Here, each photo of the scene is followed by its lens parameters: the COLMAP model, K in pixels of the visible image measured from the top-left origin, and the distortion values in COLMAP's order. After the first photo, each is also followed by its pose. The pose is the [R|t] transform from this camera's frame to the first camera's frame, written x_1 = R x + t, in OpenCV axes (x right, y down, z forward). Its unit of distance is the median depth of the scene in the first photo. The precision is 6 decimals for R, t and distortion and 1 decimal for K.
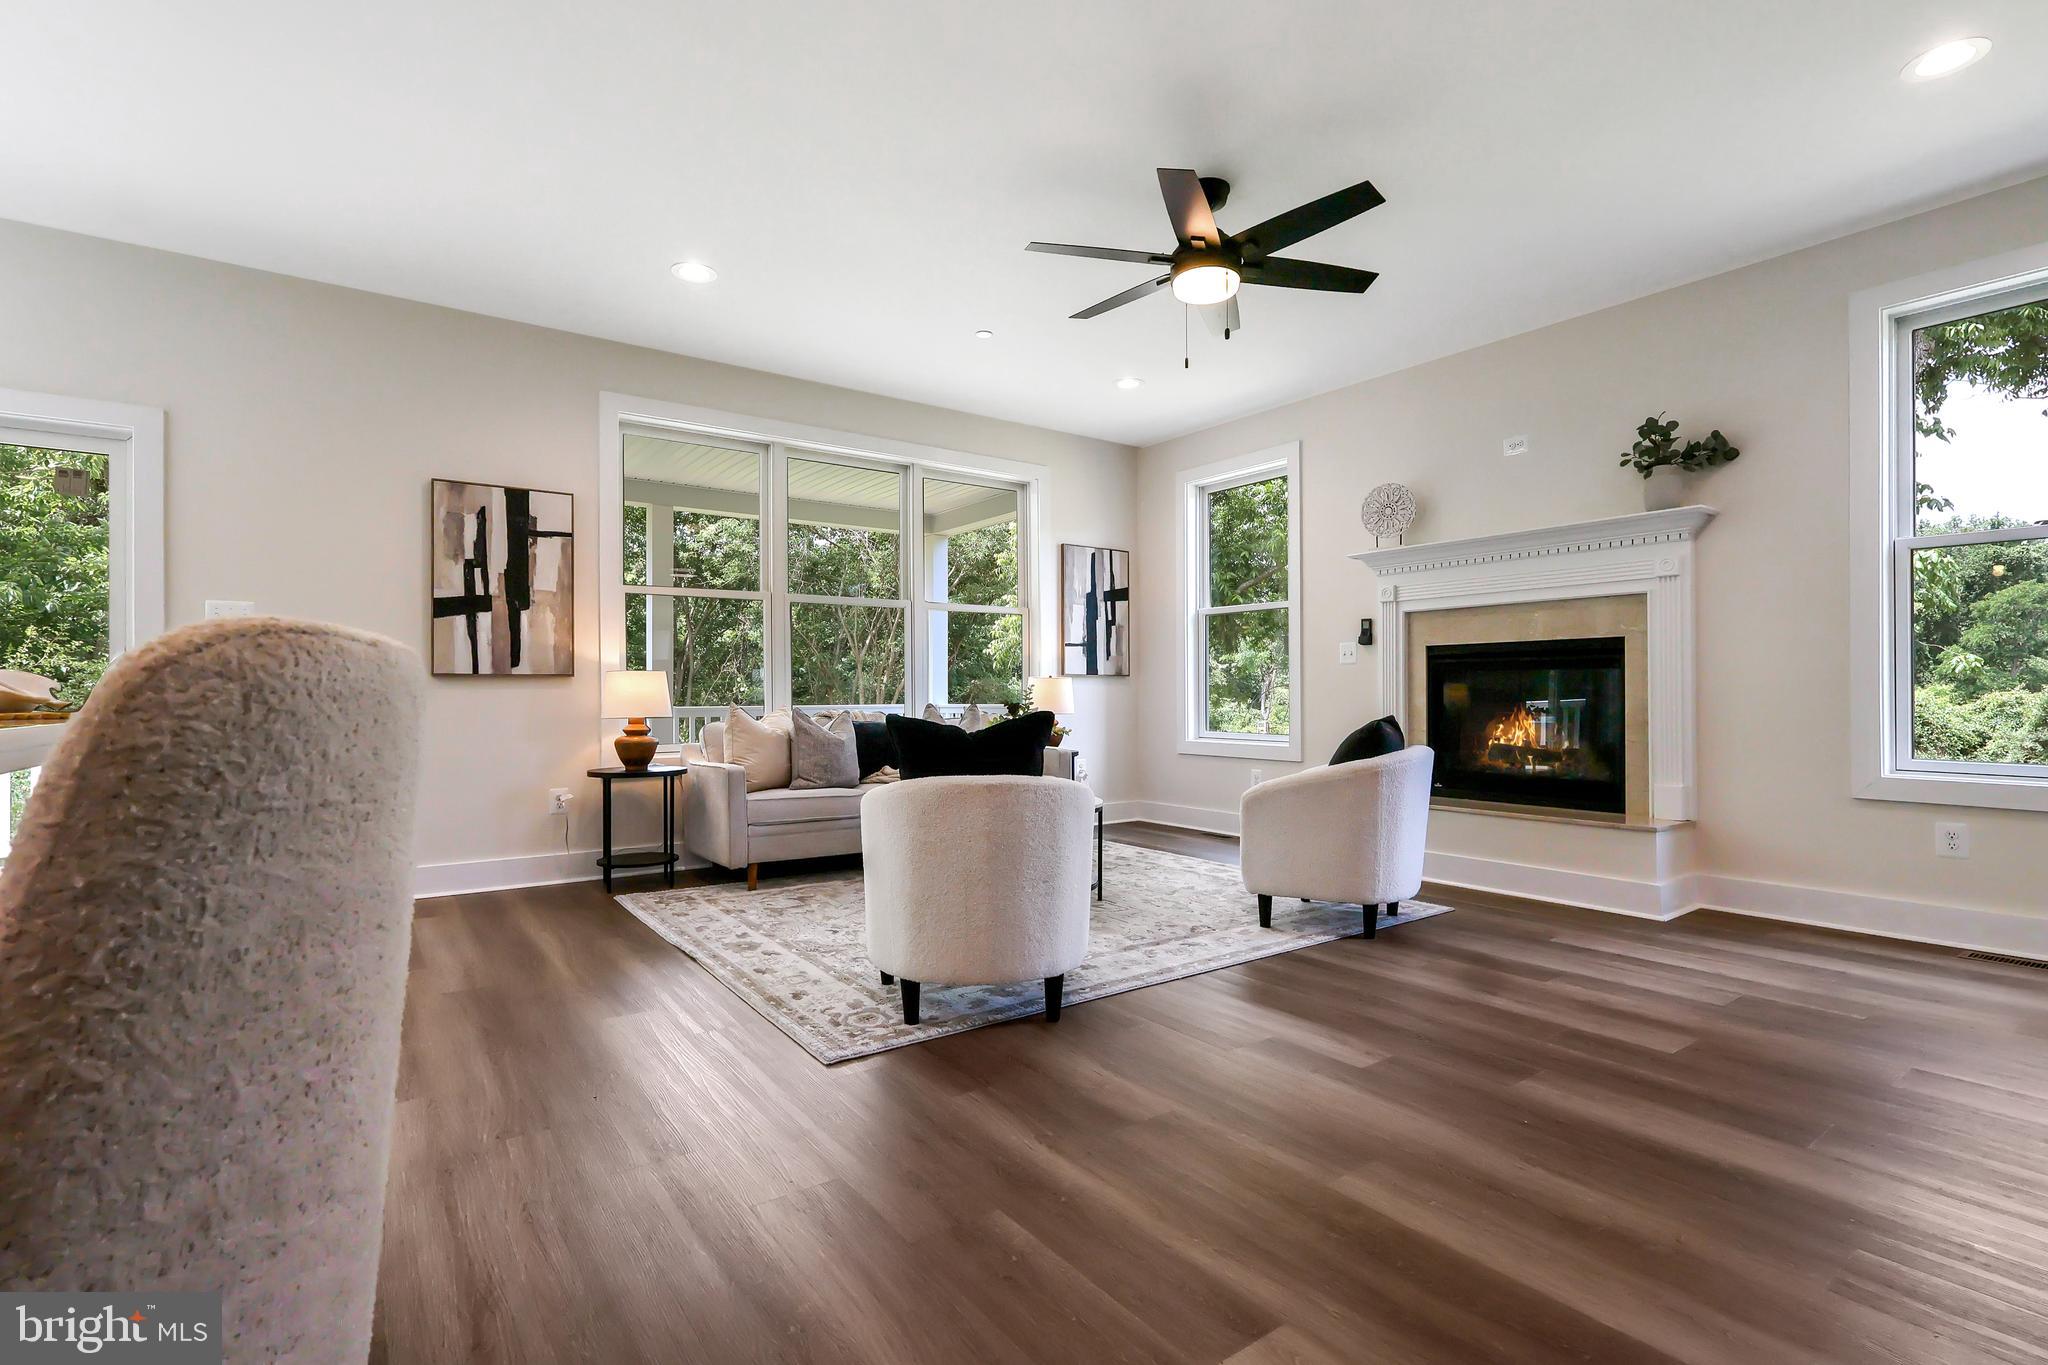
lens RADIAL K [[953.1, 0, 1015.4], [0, 953.1, 678.2], [0, 0, 1]] dist [-0.005264, -0.001440]
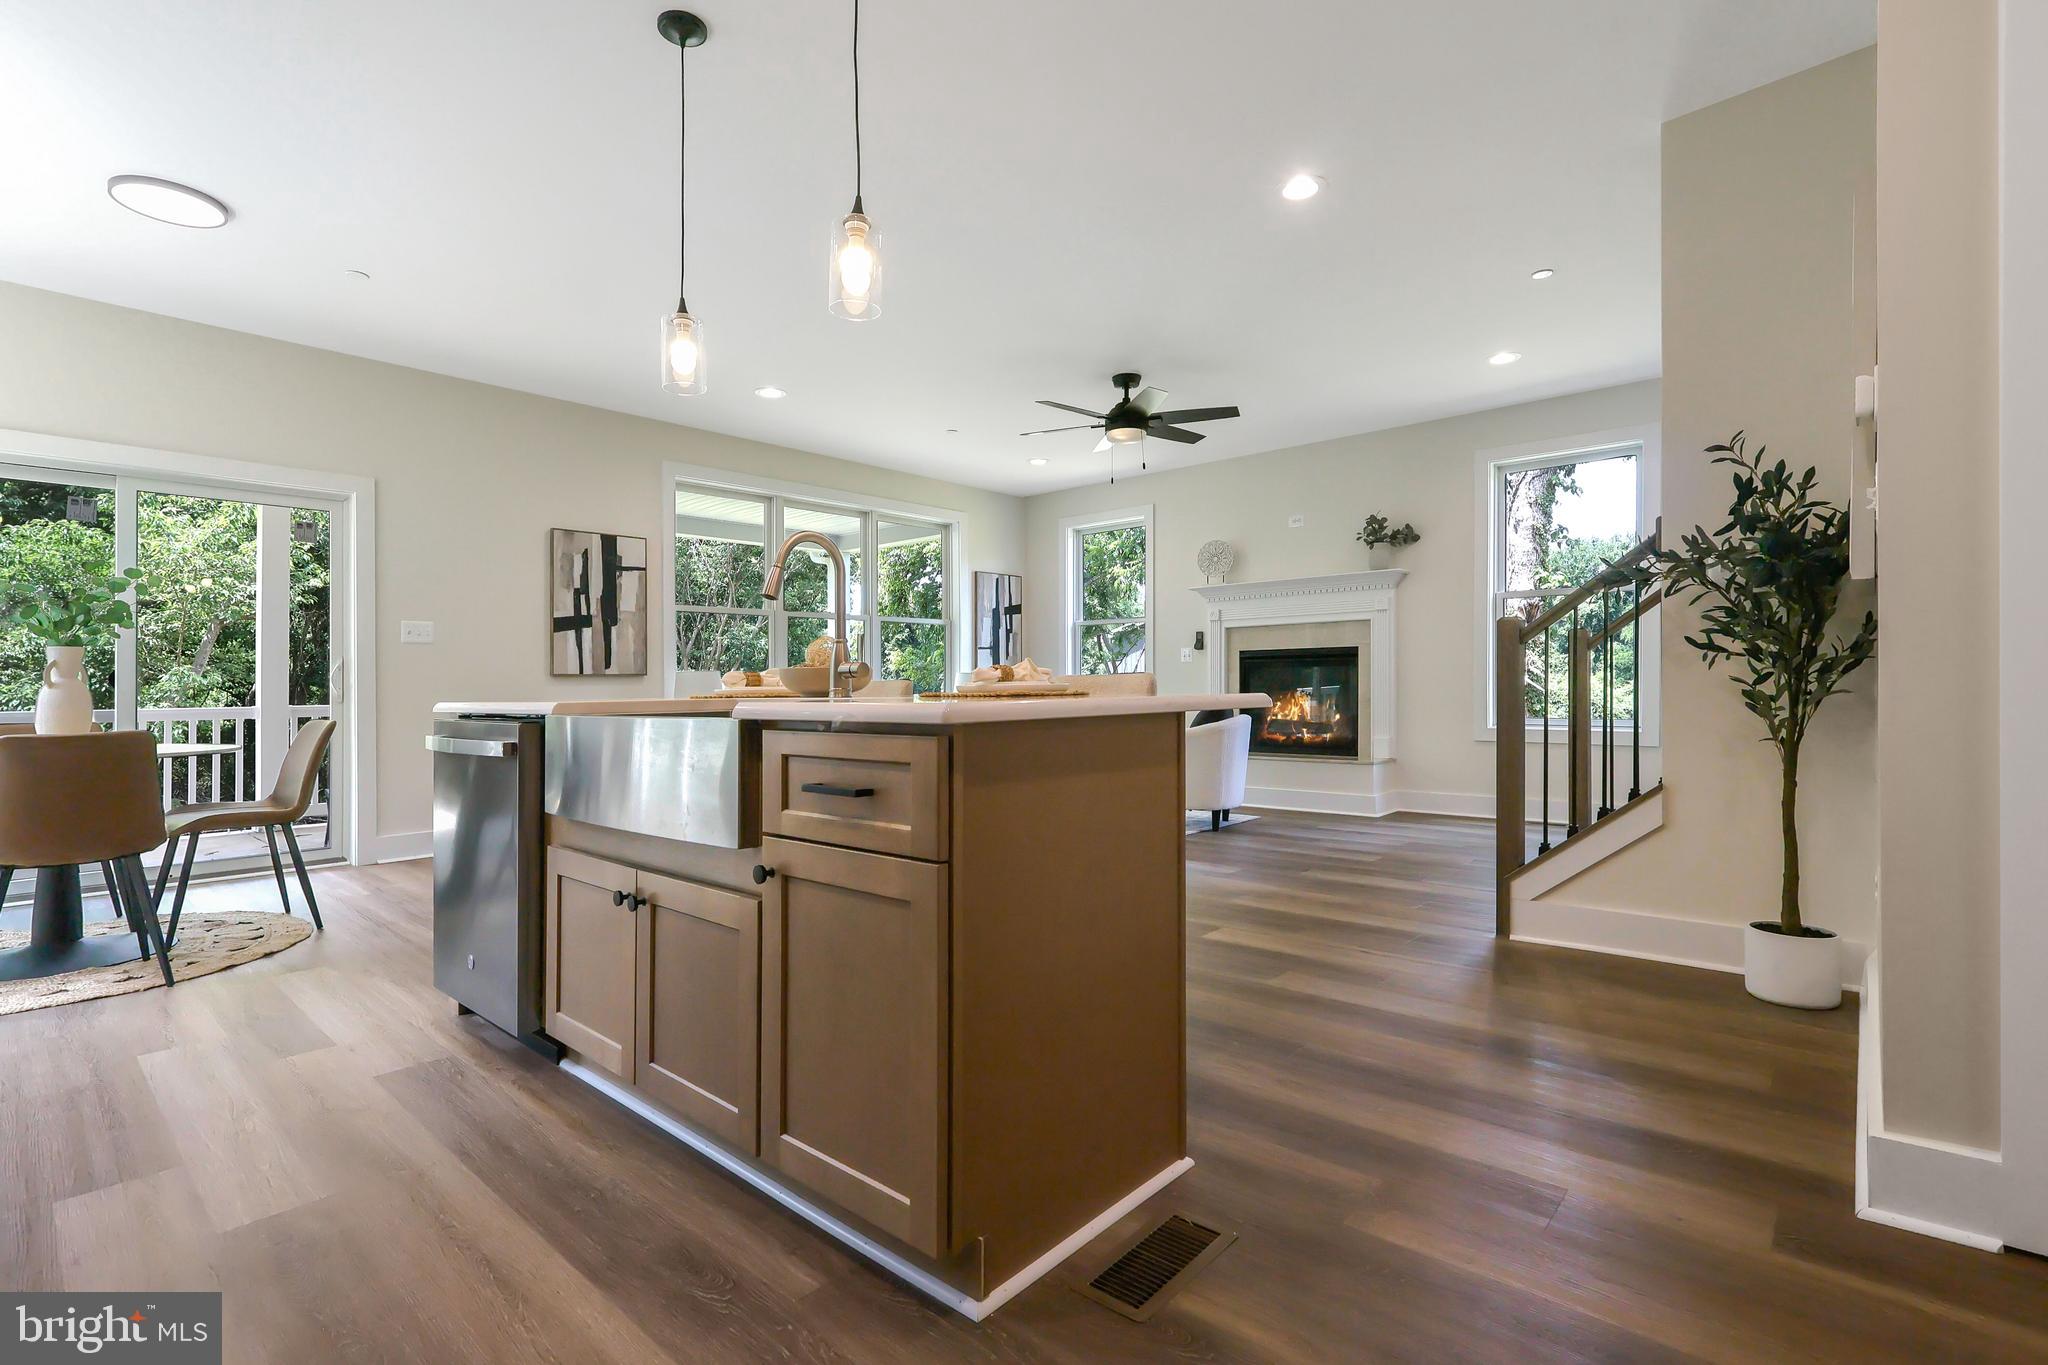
lens RADIAL K [[953.1, 0, 1018.2], [0, 953.1, 690.2], [0, 0, 1]] dist [-0.005264, -0.001440]
pose [[0.977392, -0.009756, 0.211211, -0.243028], [0.005179, 0.999740, 0.022213, -0.008203], [-0.211373, -0.020617, 0.977188, -0.420462]]
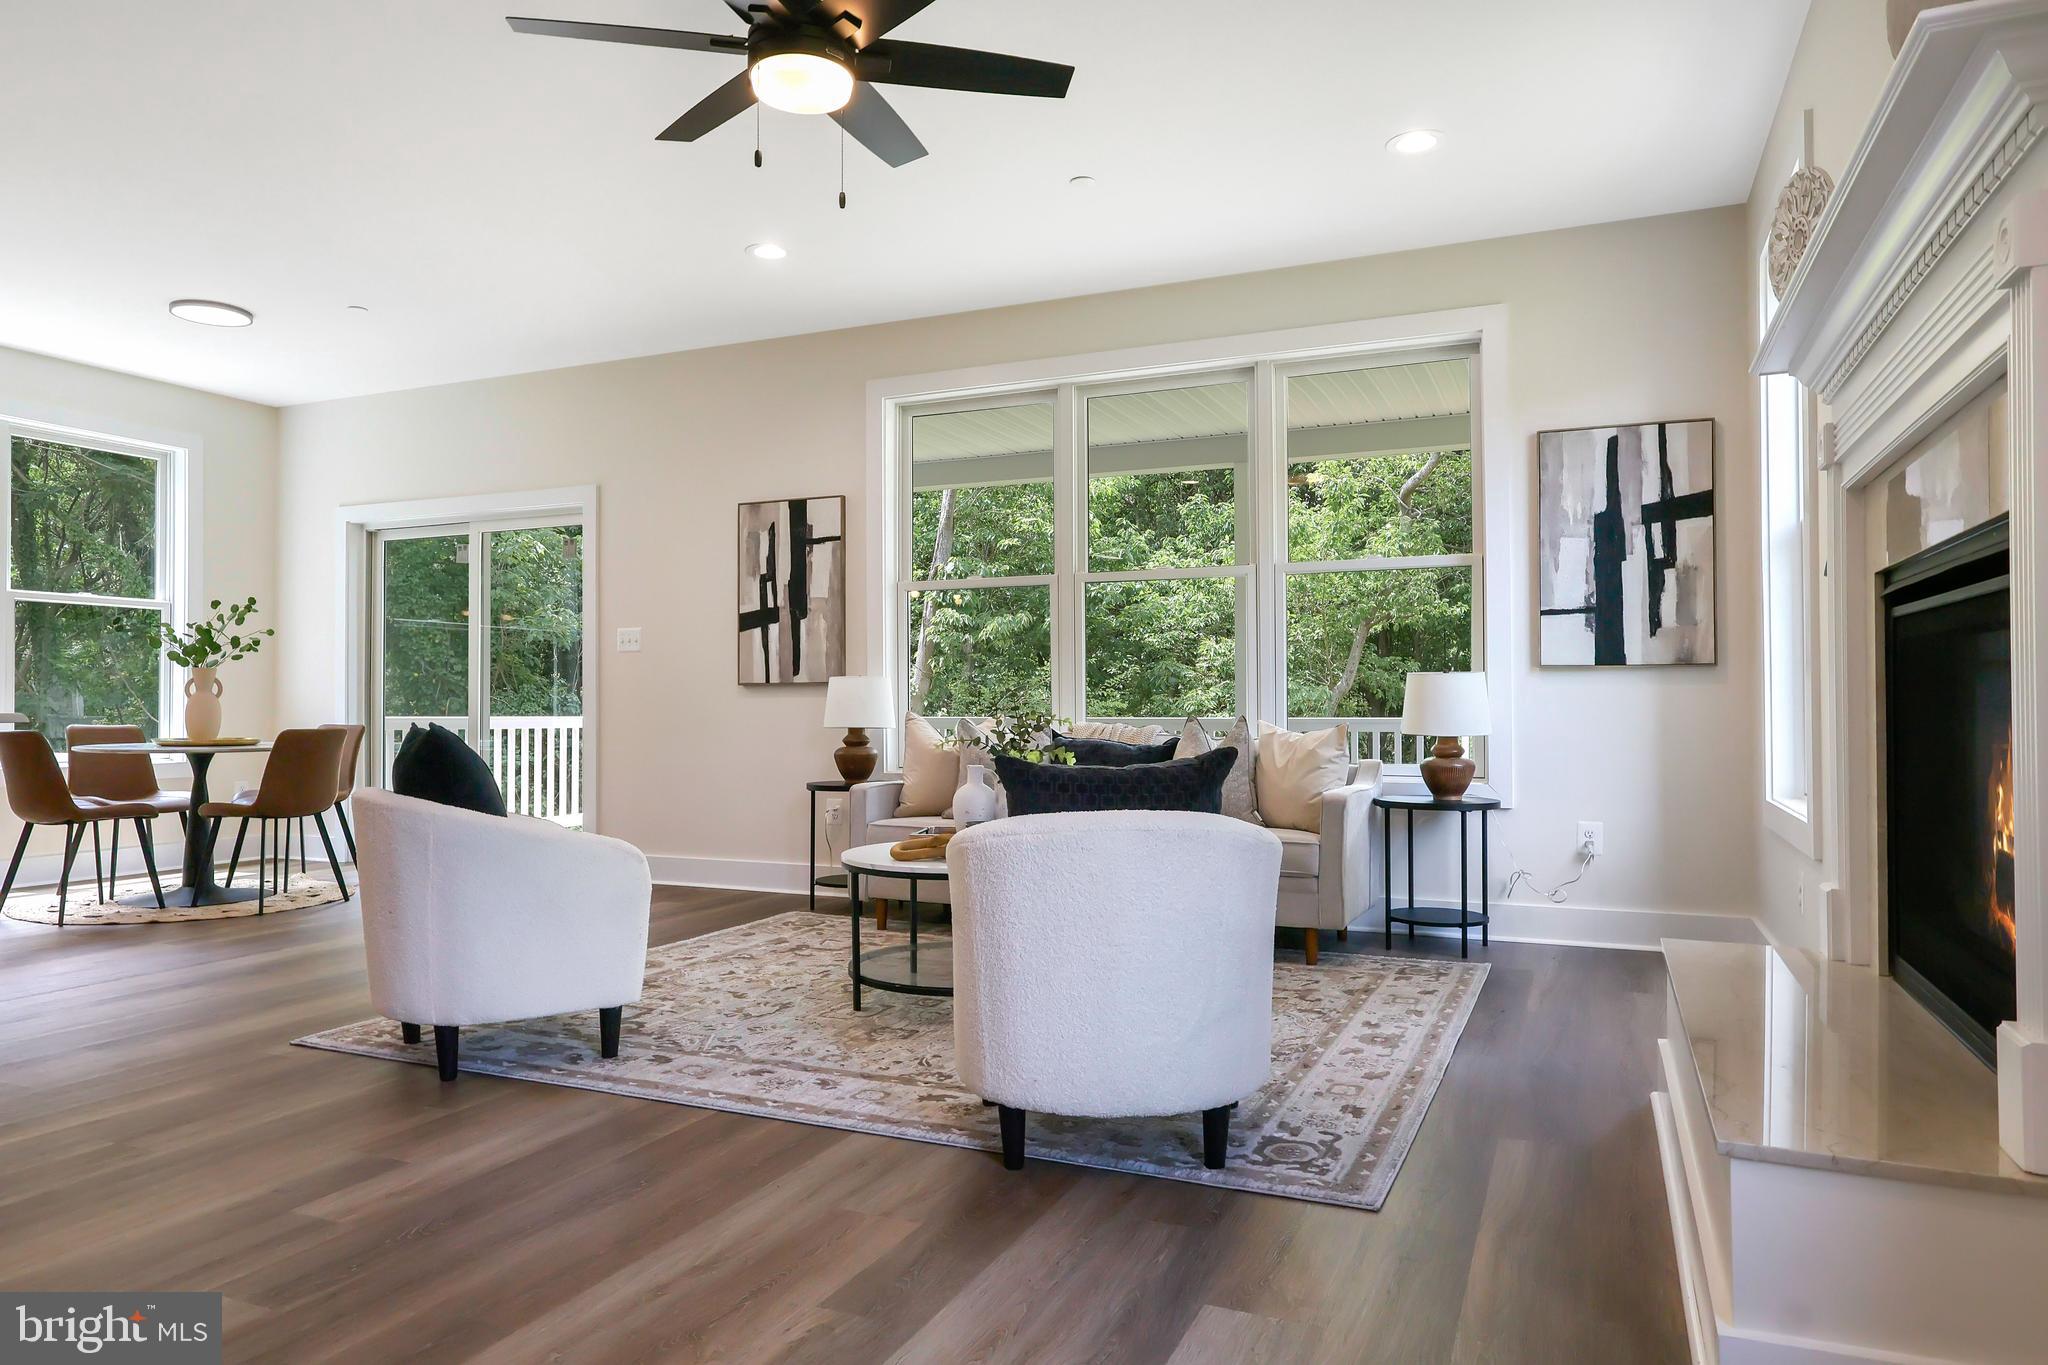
lens RADIAL K [[1297.4, 0, 1029.1], [0, 1297.4, 687.8], [0, 0, 1]] dist [-0.020019, -0.001123]
pose [[0.507534, -0.009636, -0.861578, 0.776085], [0.016937, 0.999856, -0.001206, 0.006774], [0.861465, -0.013980, 0.507624, 0.504065]]
